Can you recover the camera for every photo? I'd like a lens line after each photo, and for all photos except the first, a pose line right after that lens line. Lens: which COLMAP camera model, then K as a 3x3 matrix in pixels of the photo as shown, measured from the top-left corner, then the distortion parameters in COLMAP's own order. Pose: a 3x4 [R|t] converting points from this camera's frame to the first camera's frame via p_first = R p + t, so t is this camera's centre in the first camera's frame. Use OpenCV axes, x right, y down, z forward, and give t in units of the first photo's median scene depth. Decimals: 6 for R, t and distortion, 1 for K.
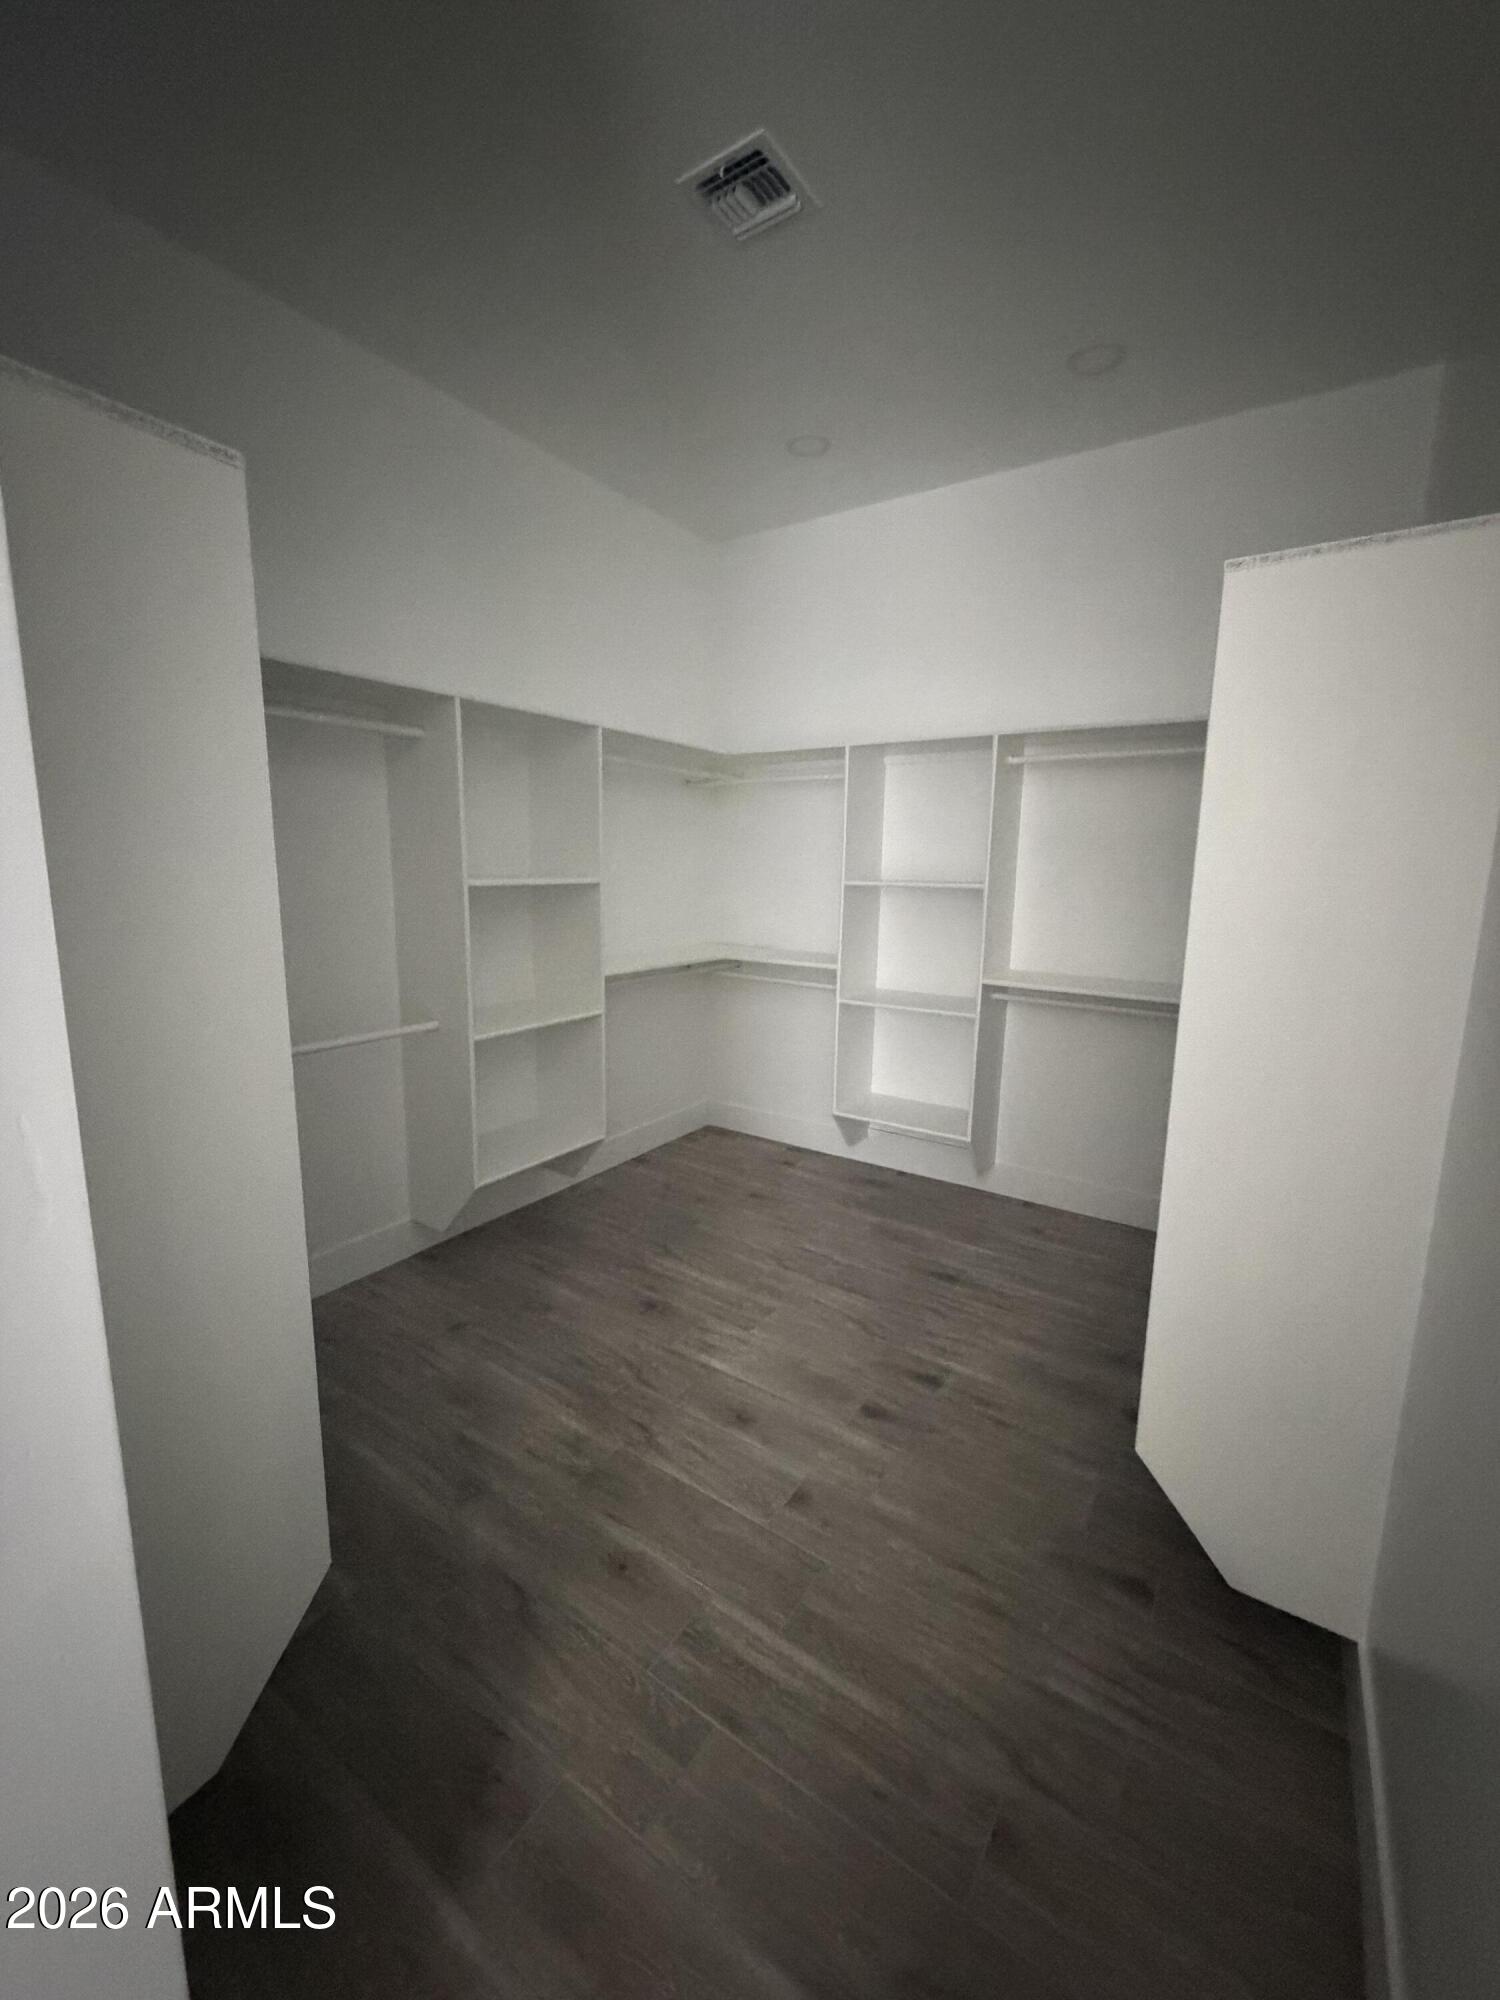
lens RADIAL K [[801.8, 0, 750.0], [0, 801.8, 1000.0], [0, 0, 1]] dist [-0.001172, -0.000182]
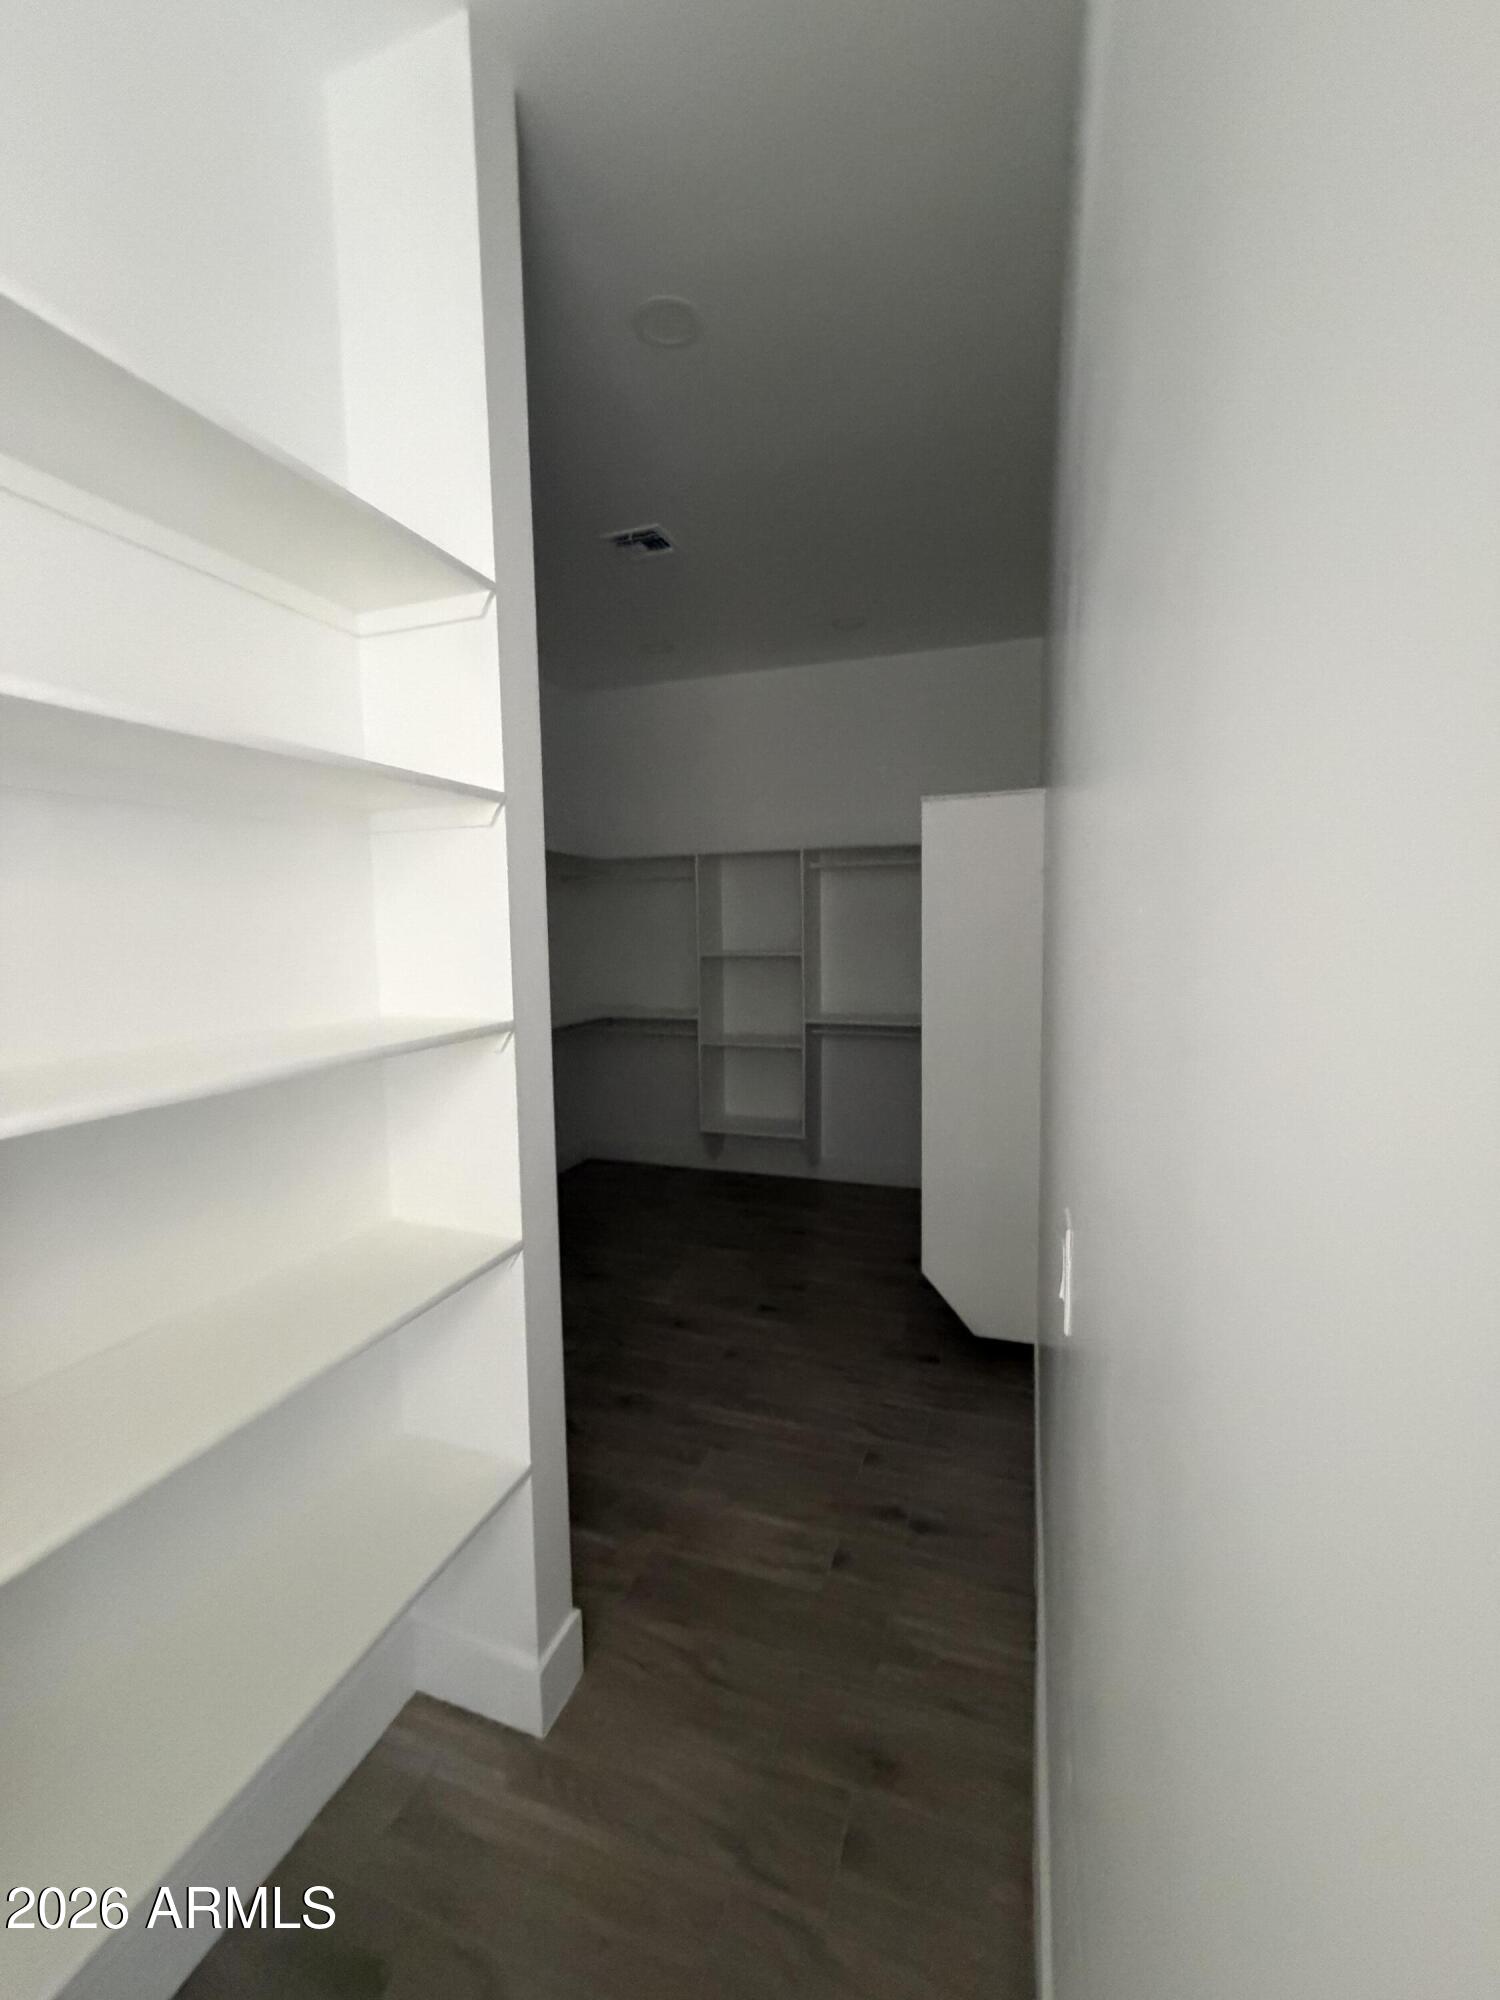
lens RADIAL K [[801.8, 0, 750.0], [0, 801.8, 1000.0], [0, 0, 1]] dist [-0.001172, -0.000182]
pose [[0.968470, -0.051563, 0.243736, -0.135697], [0.069172, 0.995534, -0.064242, 0.022123], [-0.239335, 0.079076, 0.967712, -0.320143]]
